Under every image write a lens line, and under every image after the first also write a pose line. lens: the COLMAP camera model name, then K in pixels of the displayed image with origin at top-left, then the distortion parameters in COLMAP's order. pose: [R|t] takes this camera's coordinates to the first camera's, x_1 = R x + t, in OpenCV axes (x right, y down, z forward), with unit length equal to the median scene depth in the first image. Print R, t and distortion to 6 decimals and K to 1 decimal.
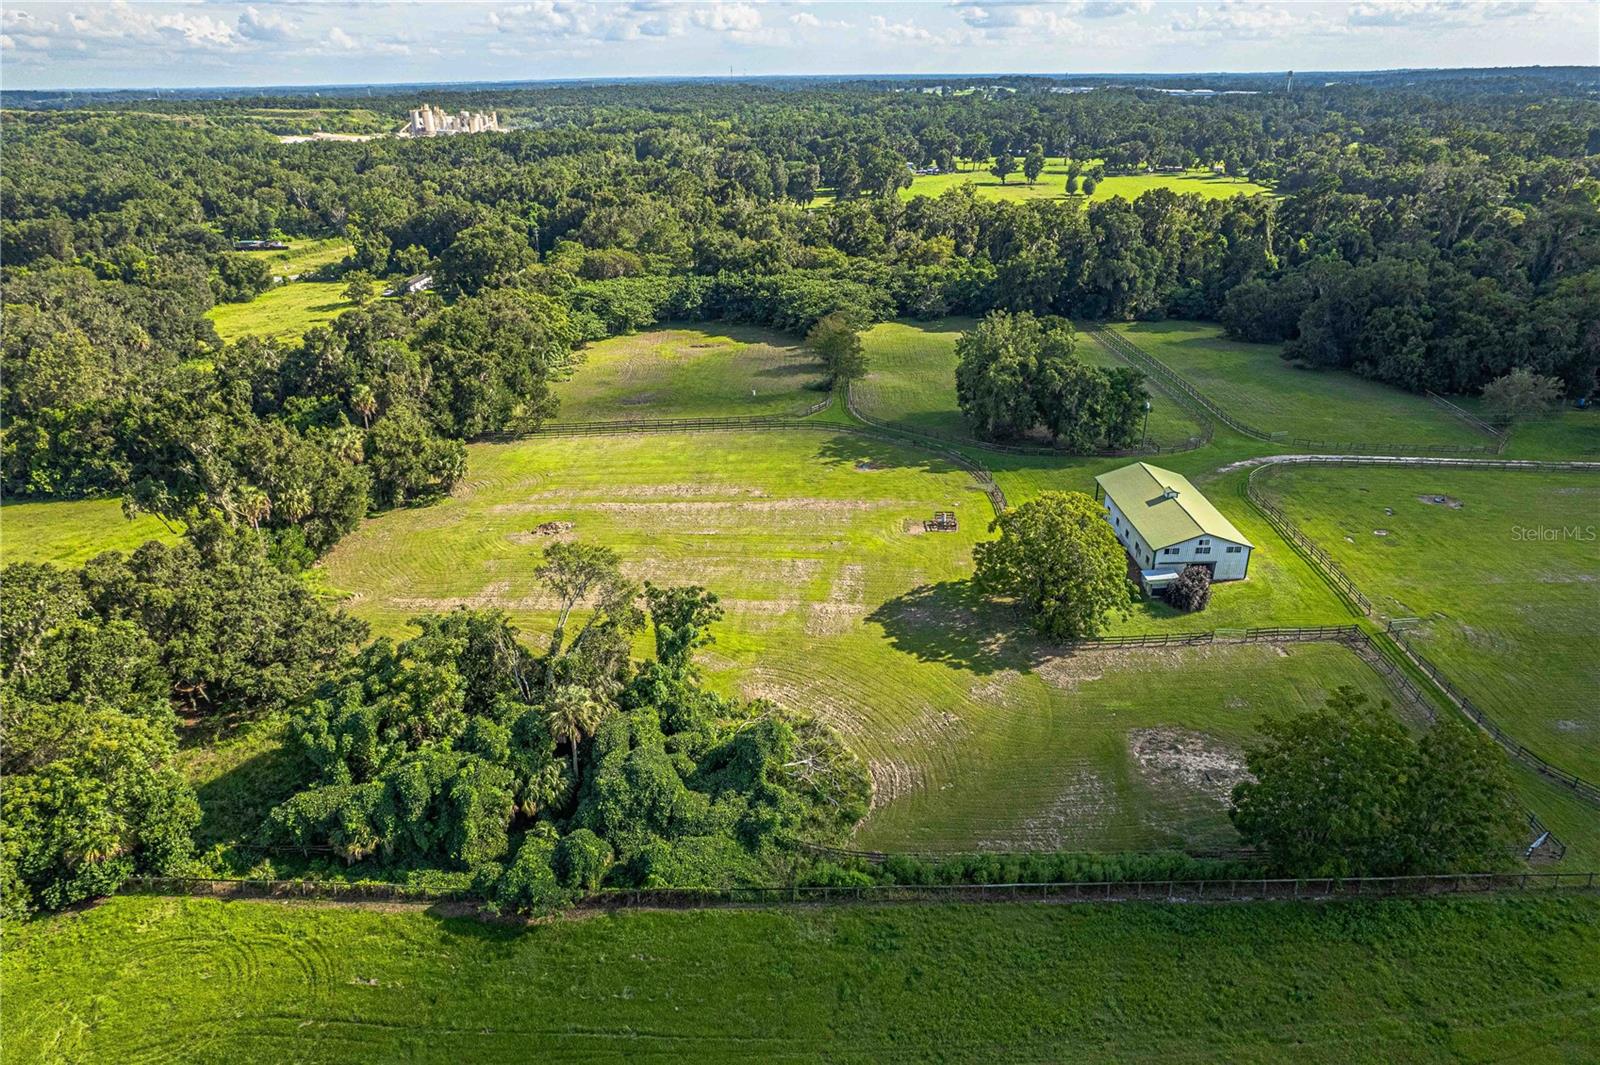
lens RADIAL K [[1008.6, 0, 787.8], [0, 1008.6, 561.8], [0, 0, 1]] dist [-0.079856, 0.066604]
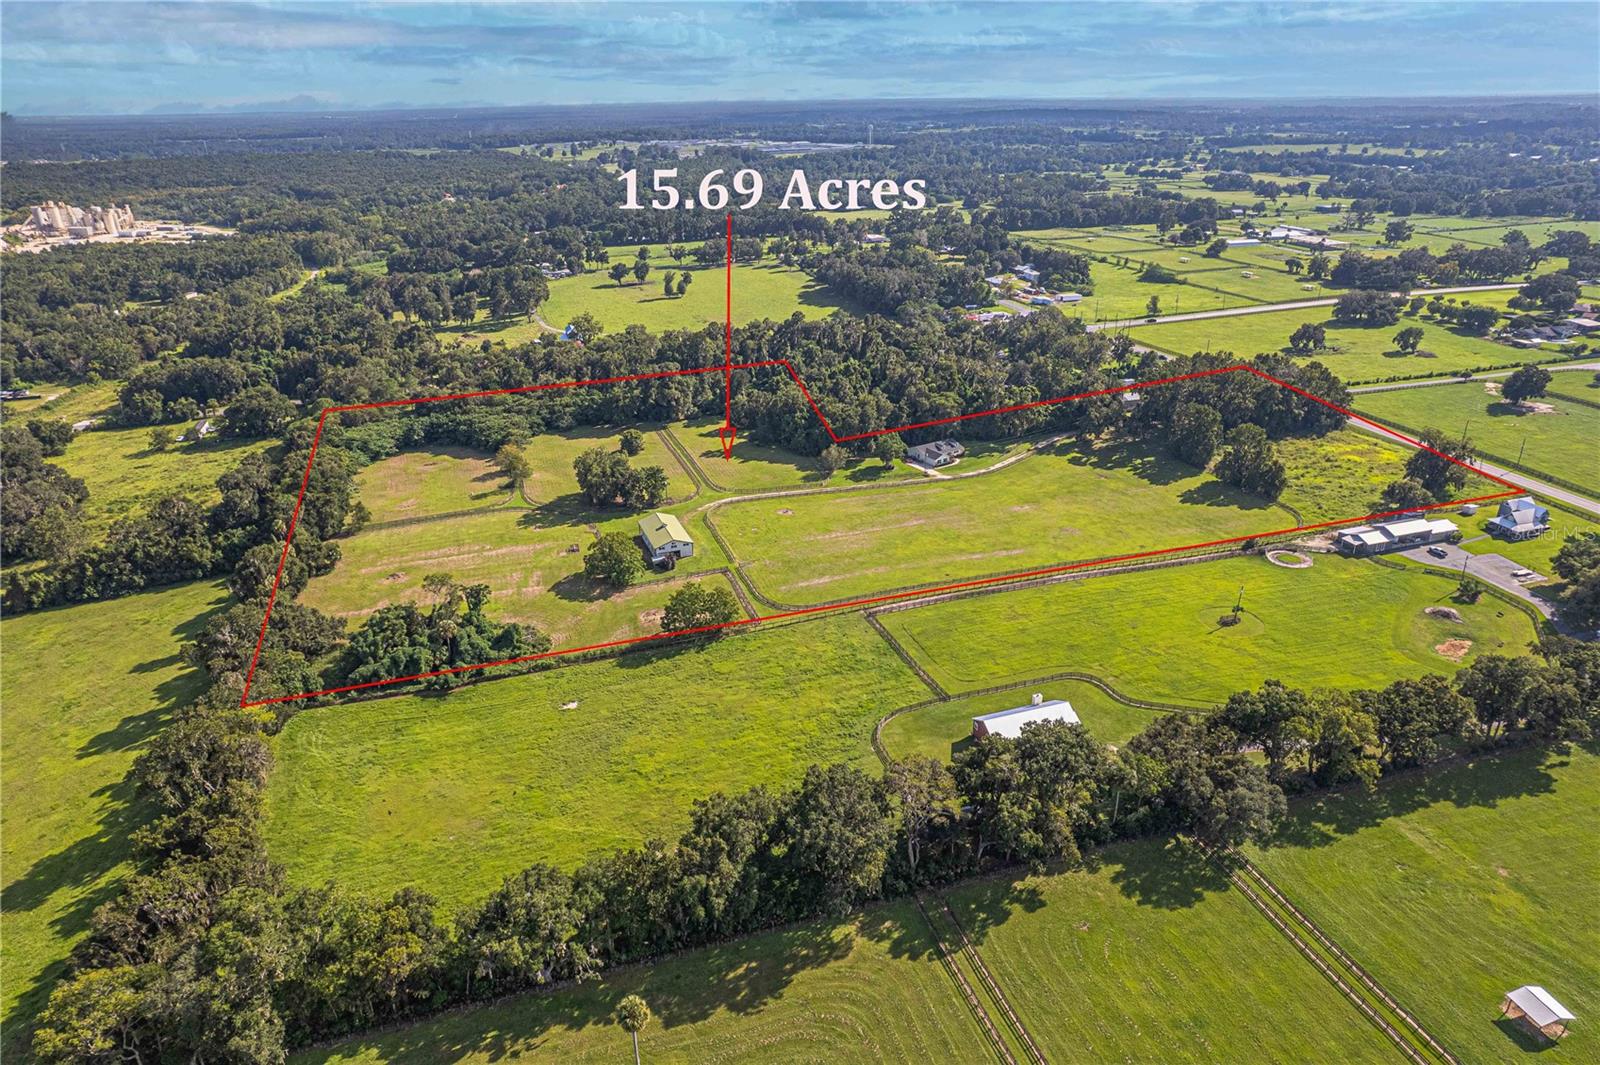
lens RADIAL K [[1008.6, 0, 787.8], [0, 1008.6, 561.8], [0, 0, 1]] dist [-0.079856, 0.066604]
pose [[0.945054, -0.136958, 0.296844, -0.059606], [0.144447, 0.989507, -0.003332, 0.057199], [-0.293273, 0.046027, 0.954920, -1.132740]]
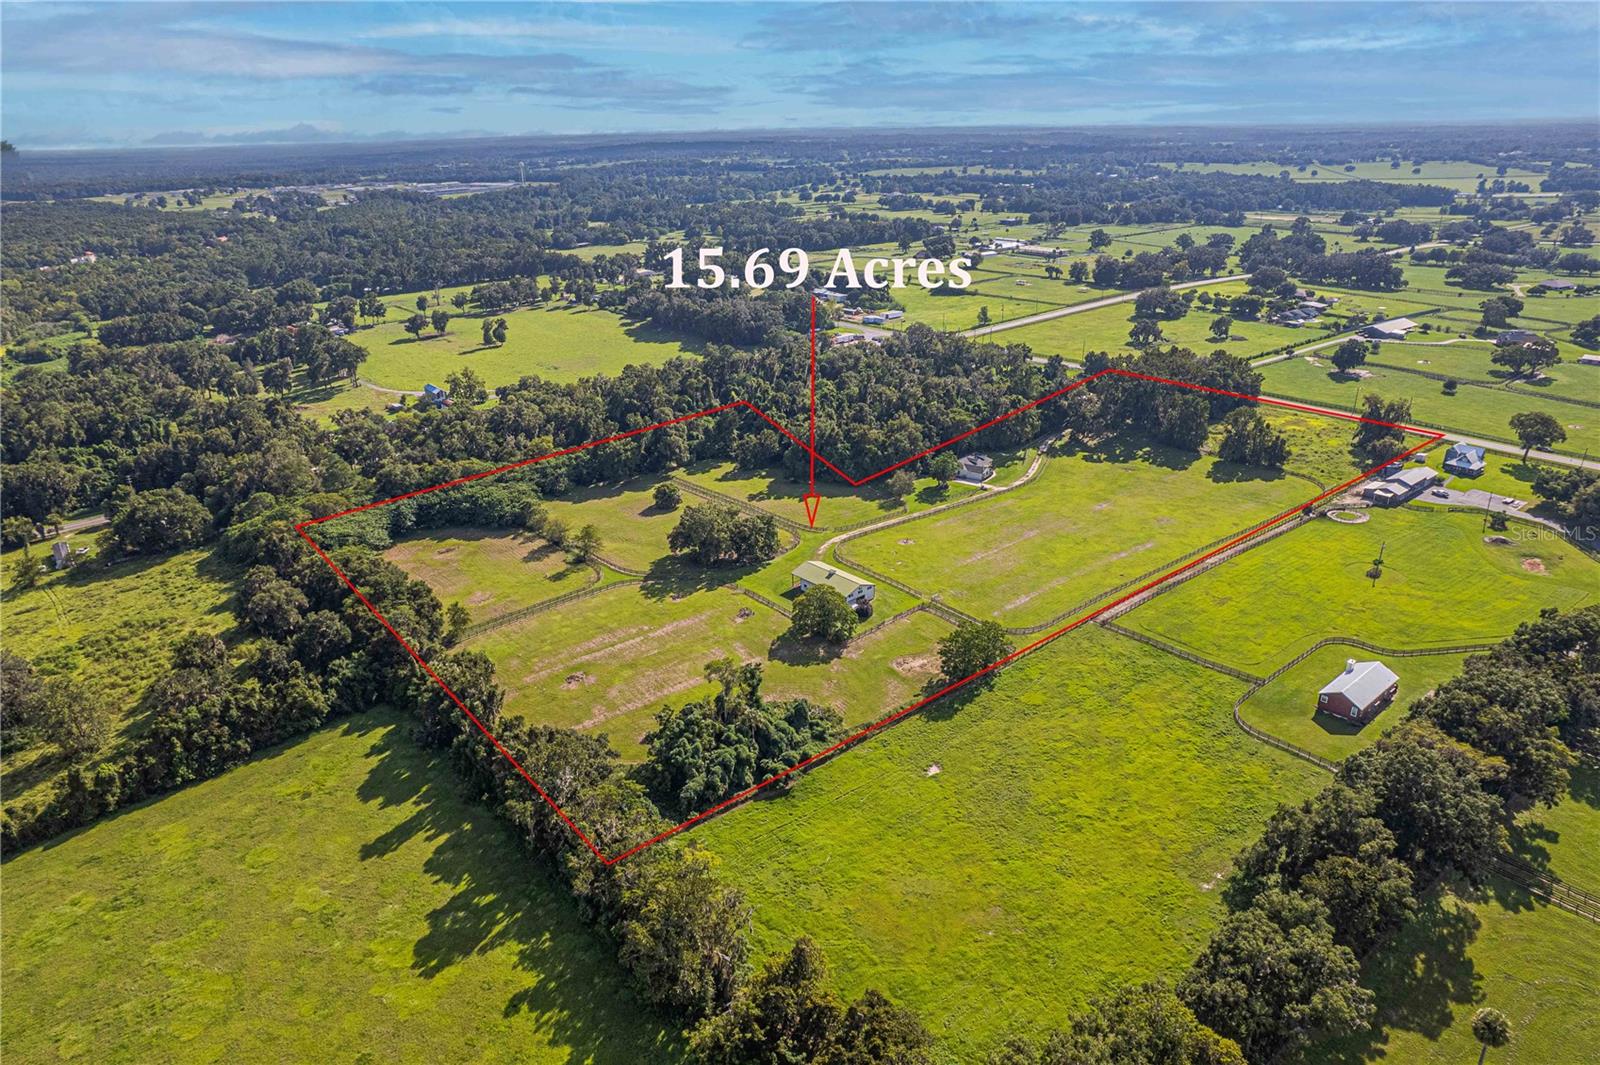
lens RADIAL K [[1008.6, 0, 787.8], [0, 1008.6, 561.8], [0, 0, 1]] dist [-0.079856, 0.066604]
pose [[0.762073, -0.260867, 0.592616, -0.840929], [0.294476, 0.954753, 0.041596, -0.171020], [-0.576653, 0.142812, 0.804411, -0.645750]]
